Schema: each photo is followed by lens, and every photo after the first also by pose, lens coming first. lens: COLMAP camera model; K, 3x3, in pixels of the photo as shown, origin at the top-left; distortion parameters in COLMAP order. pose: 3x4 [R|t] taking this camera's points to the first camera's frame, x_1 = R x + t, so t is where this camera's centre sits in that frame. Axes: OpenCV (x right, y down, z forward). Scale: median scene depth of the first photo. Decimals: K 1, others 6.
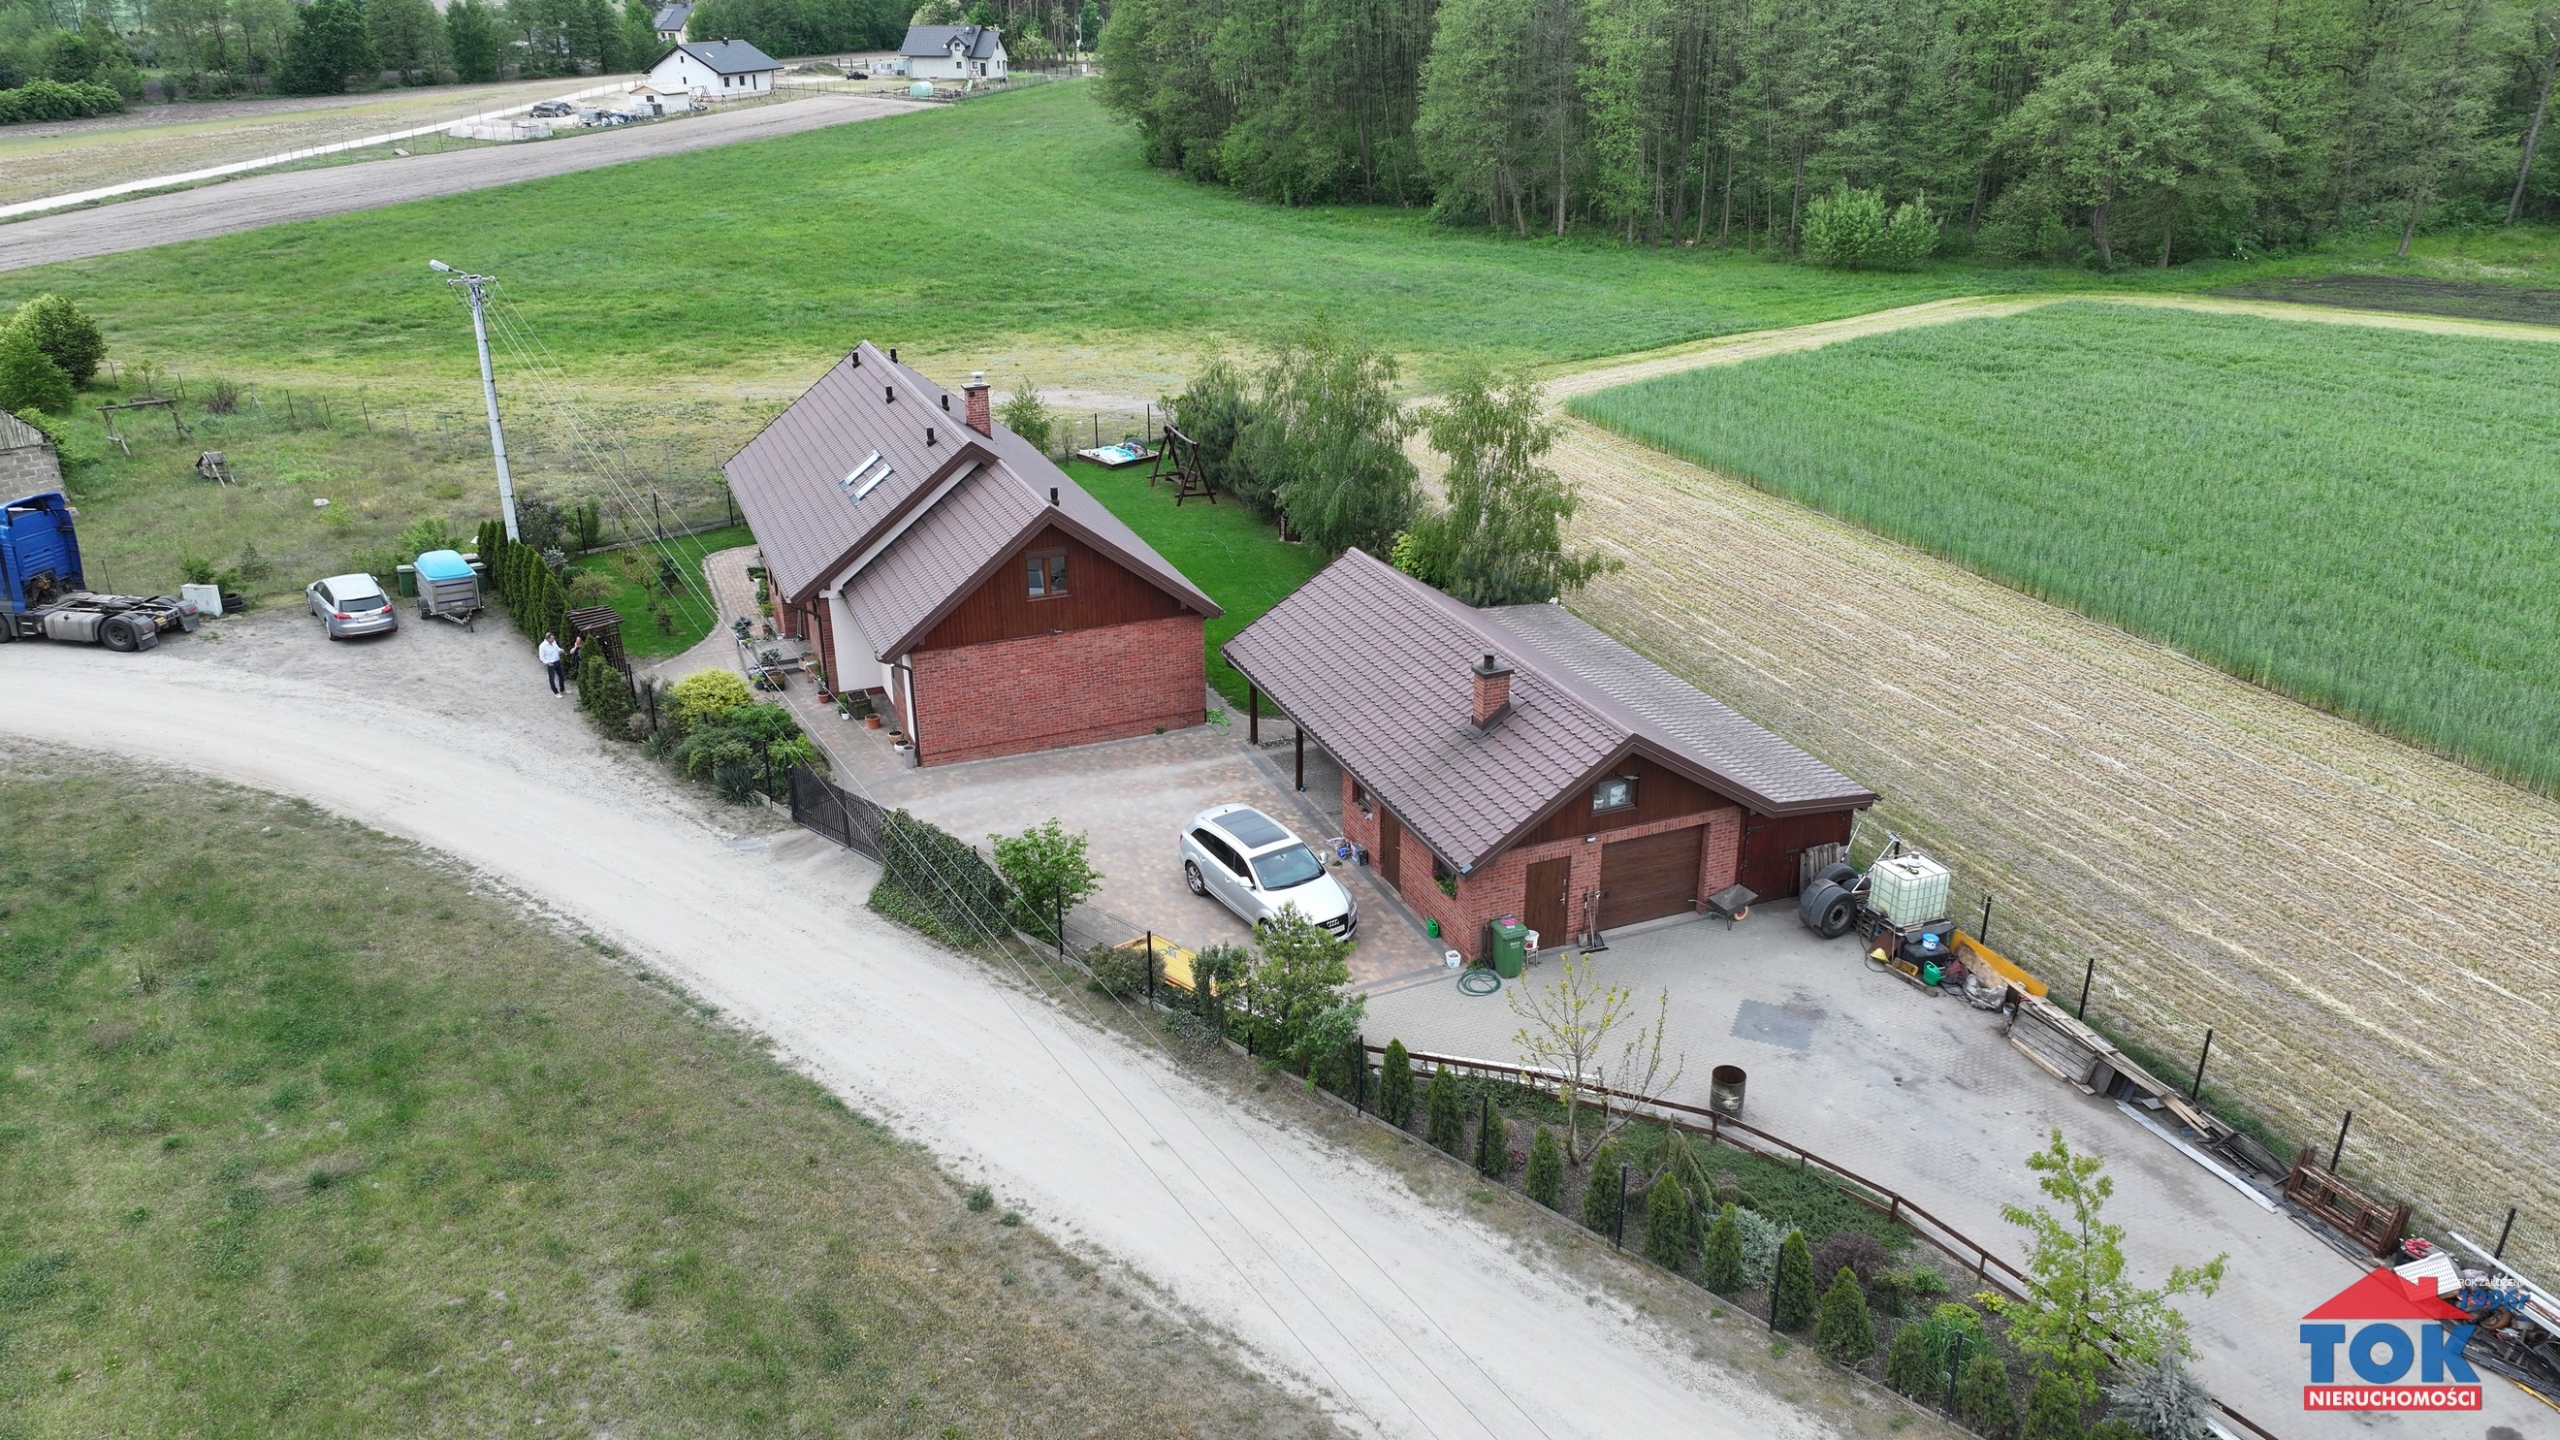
lens RADIAL K [[1804.7, 0, 1280.0], [0, 1804.7, 720.0], [0, 0, 1]] dist [0.002887, 0.012851]
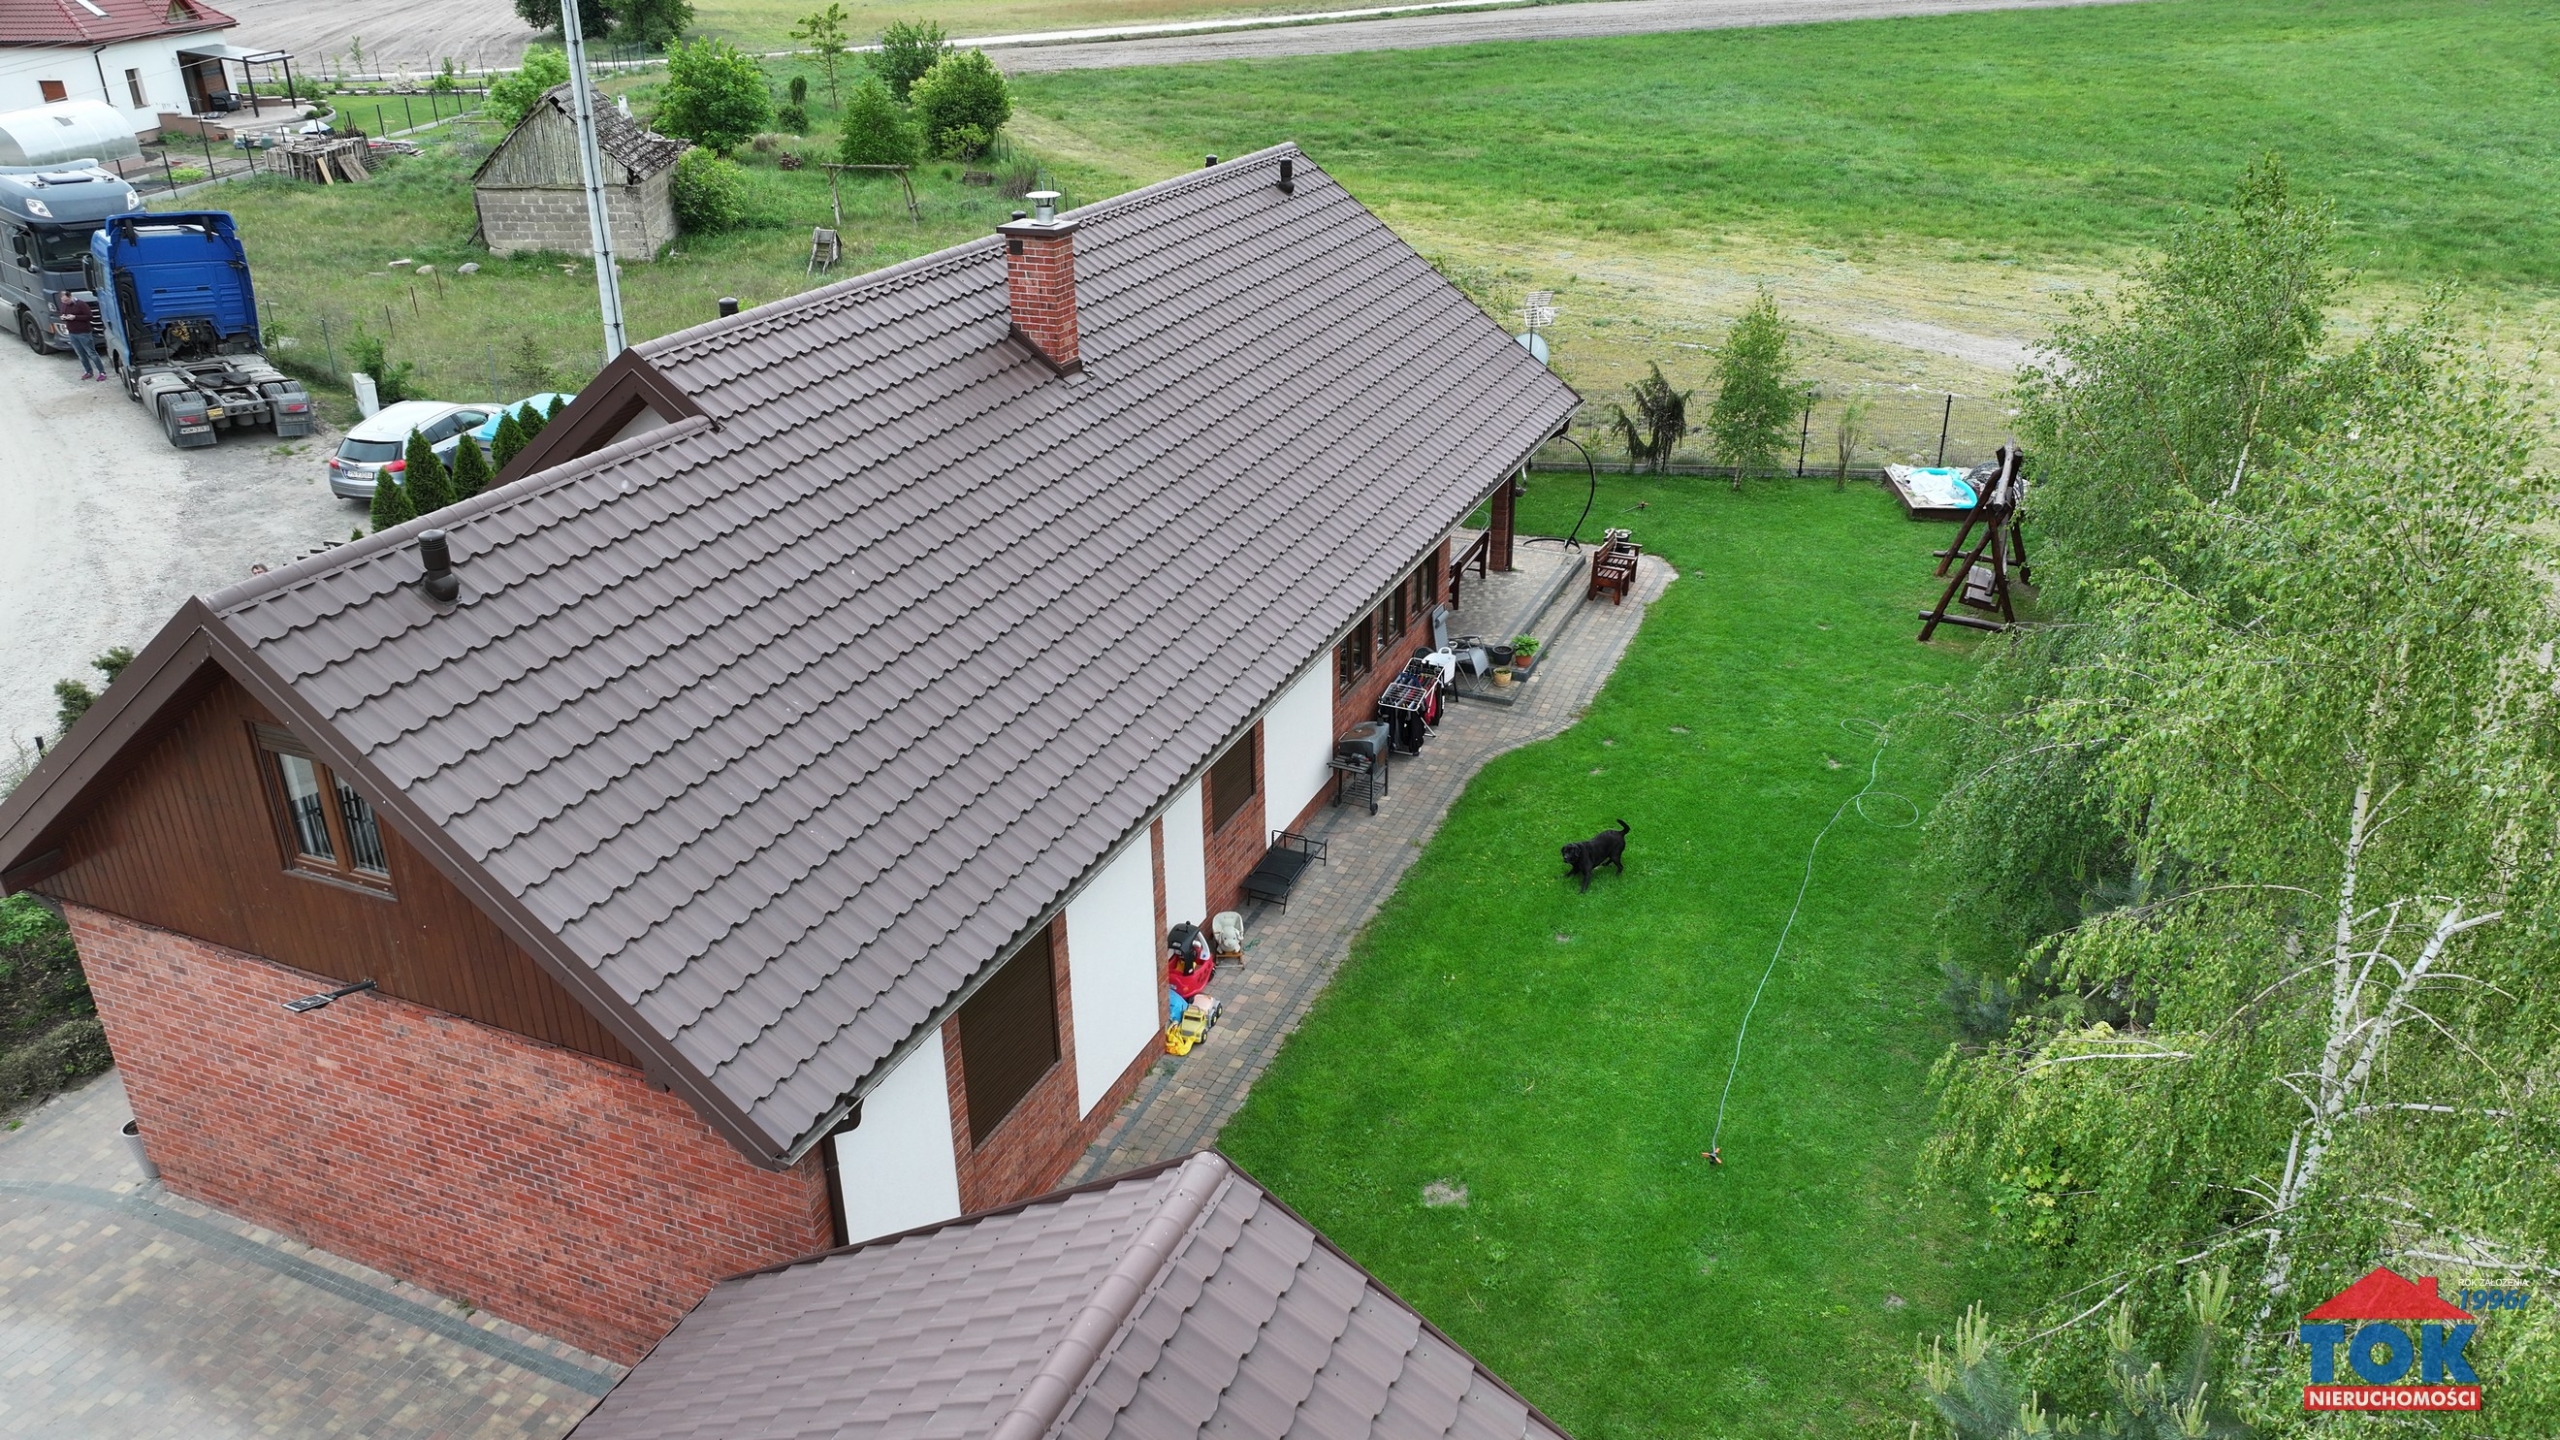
lens RADIAL K [[1804.7, 0, 1280.0], [0, 1804.7, 720.0], [0, 0, 1]] dist [0.002887, 0.012851]
pose [[0.701455, 0.304934, -0.644187, 0.177272], [-0.273514, 0.949818, 0.151779, -0.186631], [0.658142, 0.069728, 0.749658, 0.880597]]
